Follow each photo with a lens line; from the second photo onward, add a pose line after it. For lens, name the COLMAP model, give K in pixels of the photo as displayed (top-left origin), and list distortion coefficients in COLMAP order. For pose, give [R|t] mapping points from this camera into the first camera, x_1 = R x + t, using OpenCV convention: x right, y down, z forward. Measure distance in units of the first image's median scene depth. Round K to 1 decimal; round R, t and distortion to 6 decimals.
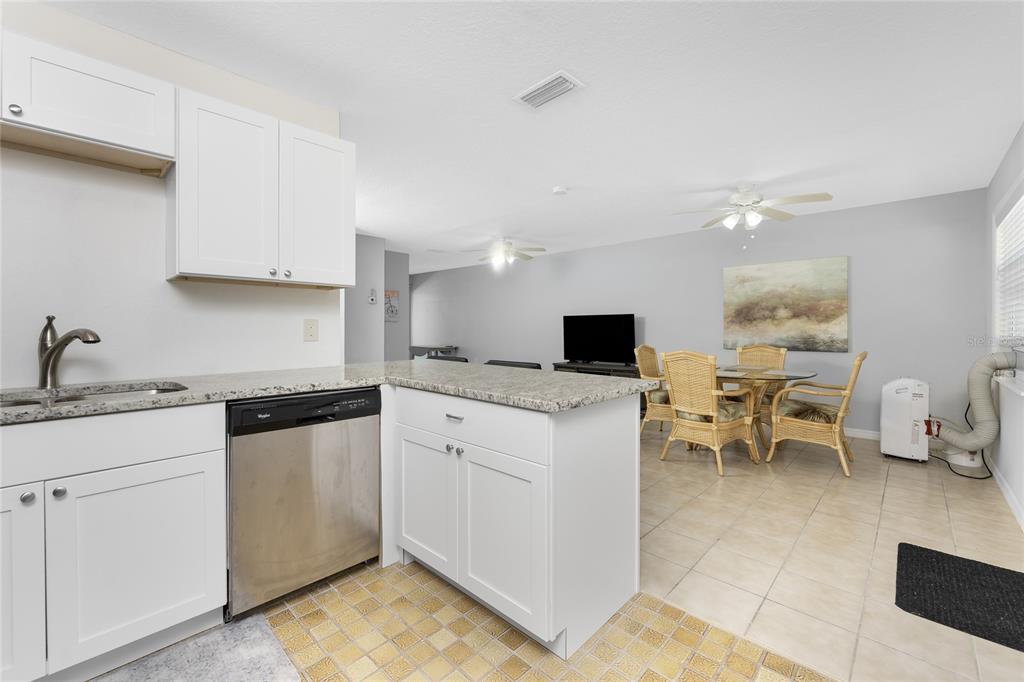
lens RADIAL K [[411.8, 0, 508.7], [0, 411.8, 332.0], [0, 0, 1]] dist [0.003904, -0.000448]
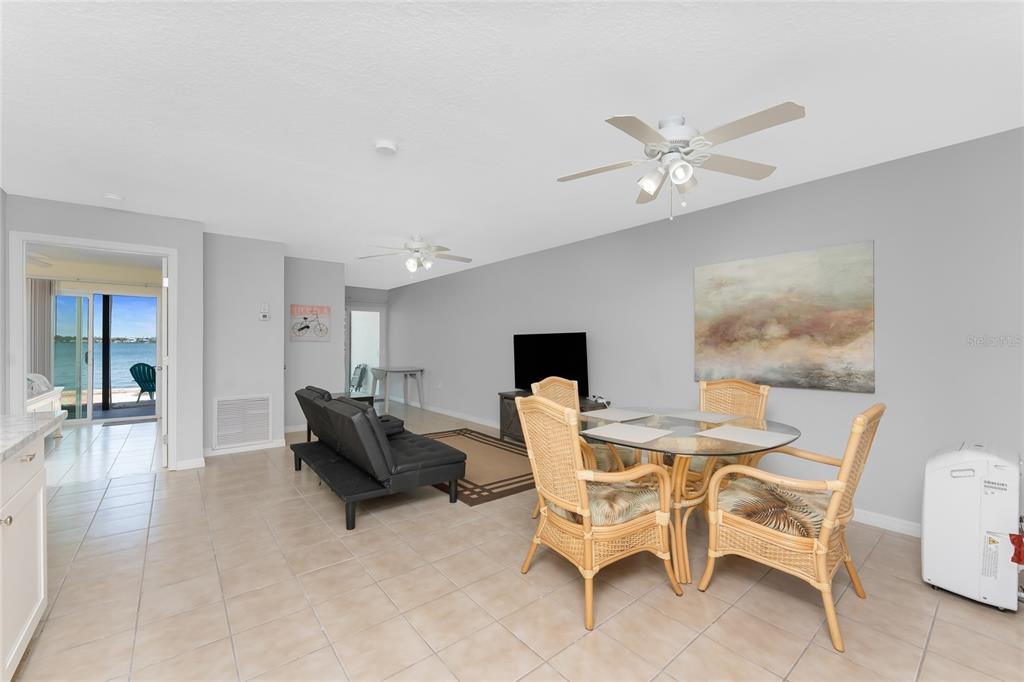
lens RADIAL K [[411.8, 0, 507.4], [0, 411.8, 342.1], [0, 0, 1]] dist [0.003904, -0.000448]
pose [[0.993622, -0.000538, -0.112761, 0.431372], [-0.001257, 0.999874, -0.015847, -0.022515], [0.112756, 0.015887, 0.993496, 0.400197]]
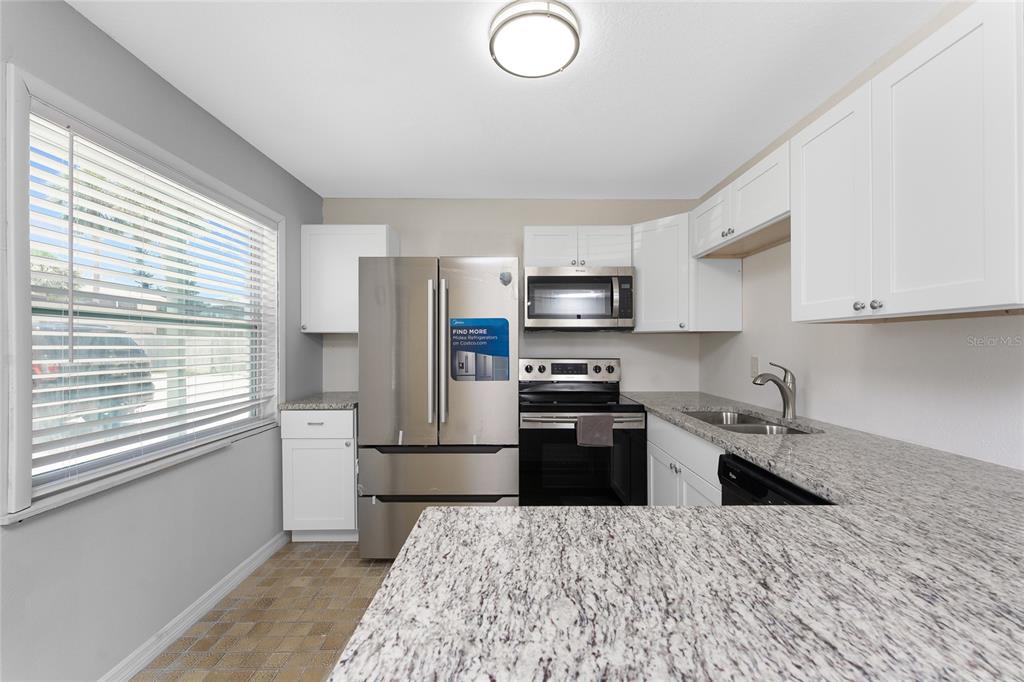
lens RADIAL K [[411.8, 0, 528.7], [0, 411.8, 344.2], [0, 0, 1]] dist [0.003904, -0.000448]
pose [[-0.700627, -0.005819, -0.713504, 0.171857], [-0.012460, 0.999914, 0.004081, -0.040063], [0.713419, 0.011749, -0.700639, 0.577164]]
